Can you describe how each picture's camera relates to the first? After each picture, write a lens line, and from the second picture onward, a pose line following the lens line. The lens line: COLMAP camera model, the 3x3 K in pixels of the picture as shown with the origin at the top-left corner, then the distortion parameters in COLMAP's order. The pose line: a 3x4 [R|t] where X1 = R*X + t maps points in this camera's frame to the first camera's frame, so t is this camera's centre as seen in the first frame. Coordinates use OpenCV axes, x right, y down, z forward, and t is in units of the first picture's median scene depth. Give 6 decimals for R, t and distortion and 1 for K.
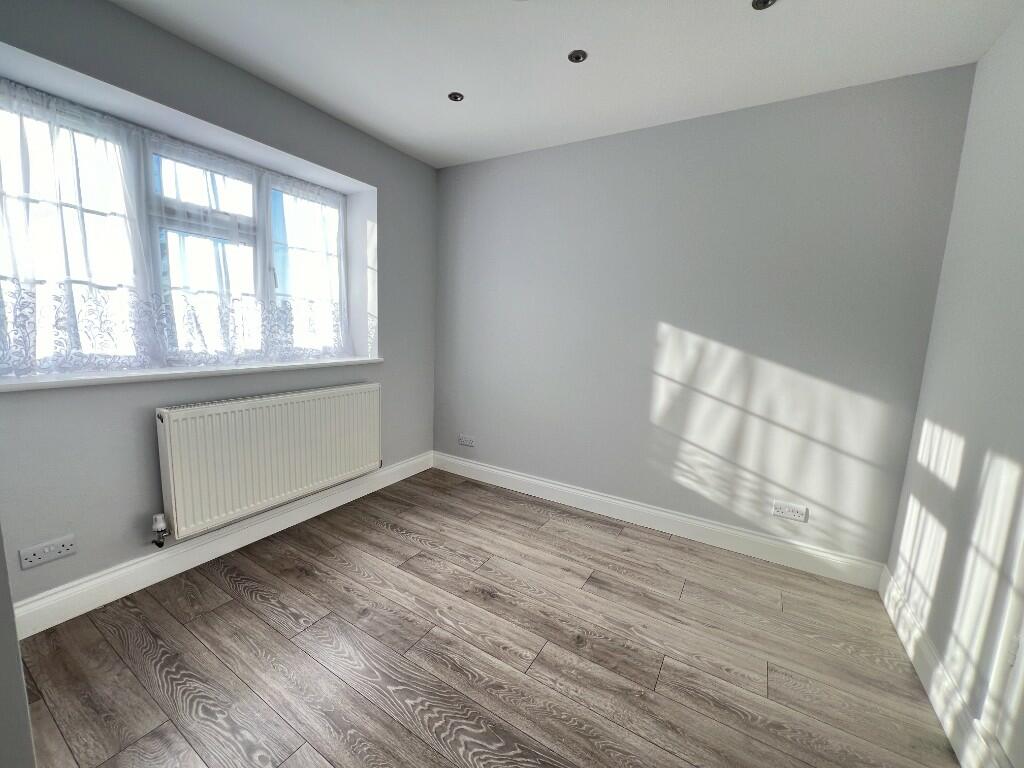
lens RADIAL K [[407.7, 0, 511.6], [0, 407.7, 384.2], [0, 0, 1]] dist [-0.002022, -0.000072]
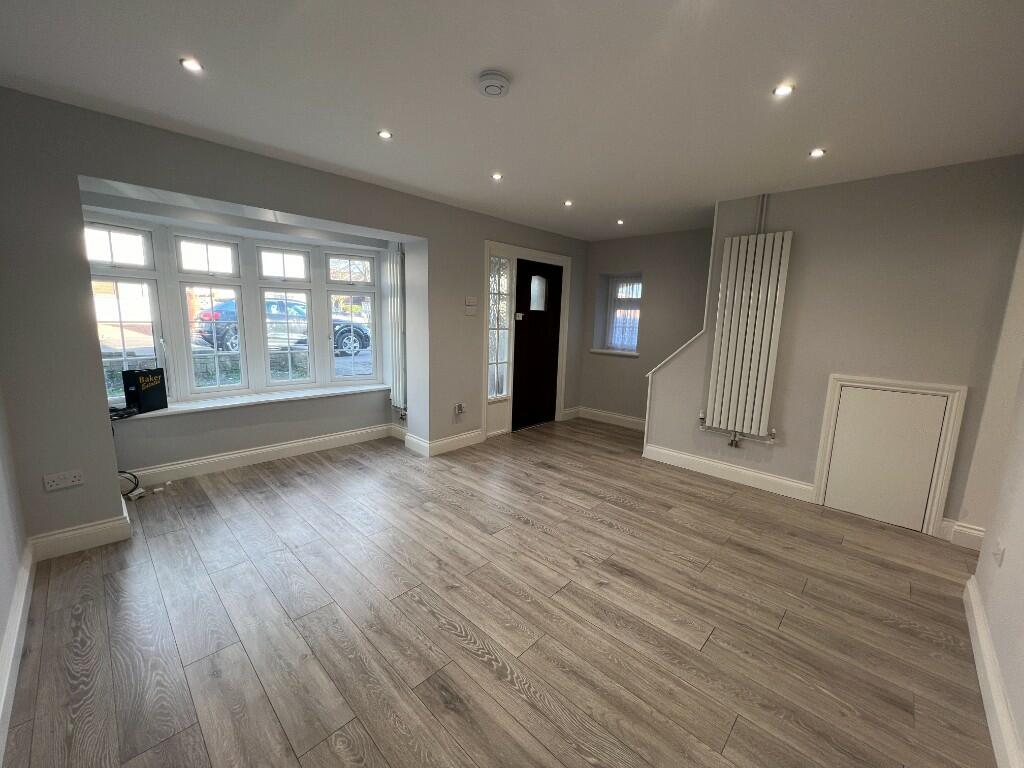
lens RADIAL K [[407.7, 0, 509.4], [0, 407.7, 381.0], [0, 0, 1]] dist [-0.002022, -0.000072]
pose [[-0.973772, -0.094283, 0.207074, 0.022038], [-0.025592, 0.949716, 0.312065, -0.229106], [-0.226084, 0.298580, -0.927219, 1.369442]]
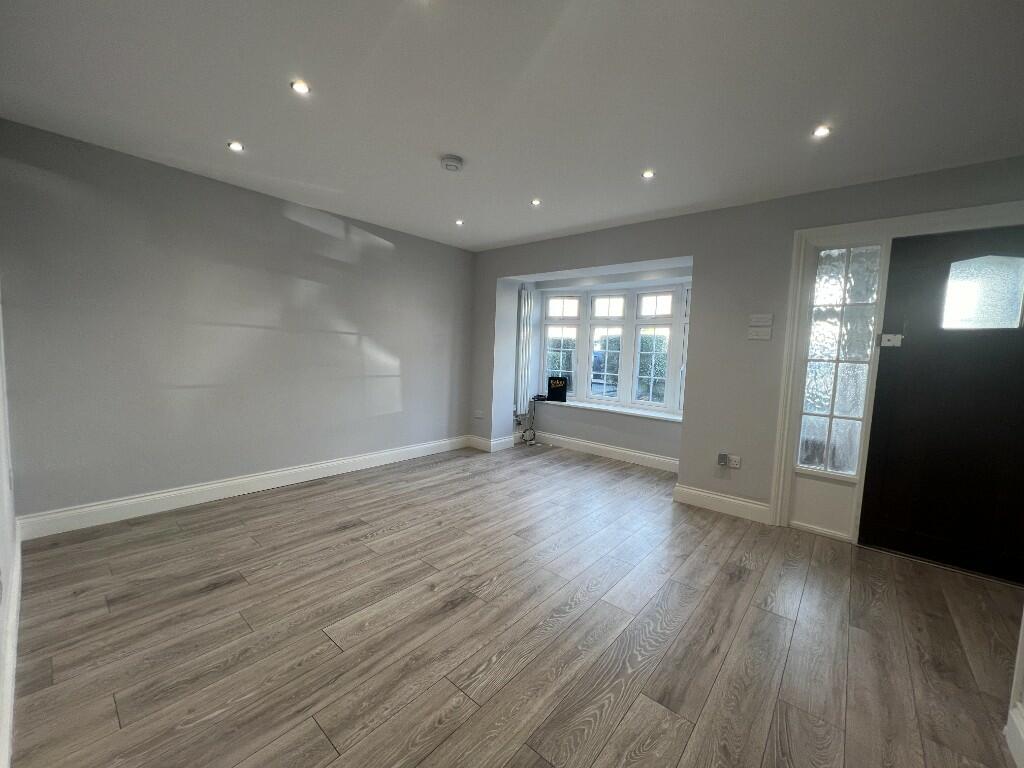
lens RADIAL K [[407.7, 0, 512.4], [0, 407.7, 381.7], [0, 0, 1]] dist [-0.002022, -0.000072]
pose [[0.157334, -0.106651, 0.981770, -0.664208], [0.122793, 0.988549, 0.087709, -0.060238], [-0.979882, 0.106754, 0.168629, 0.465079]]
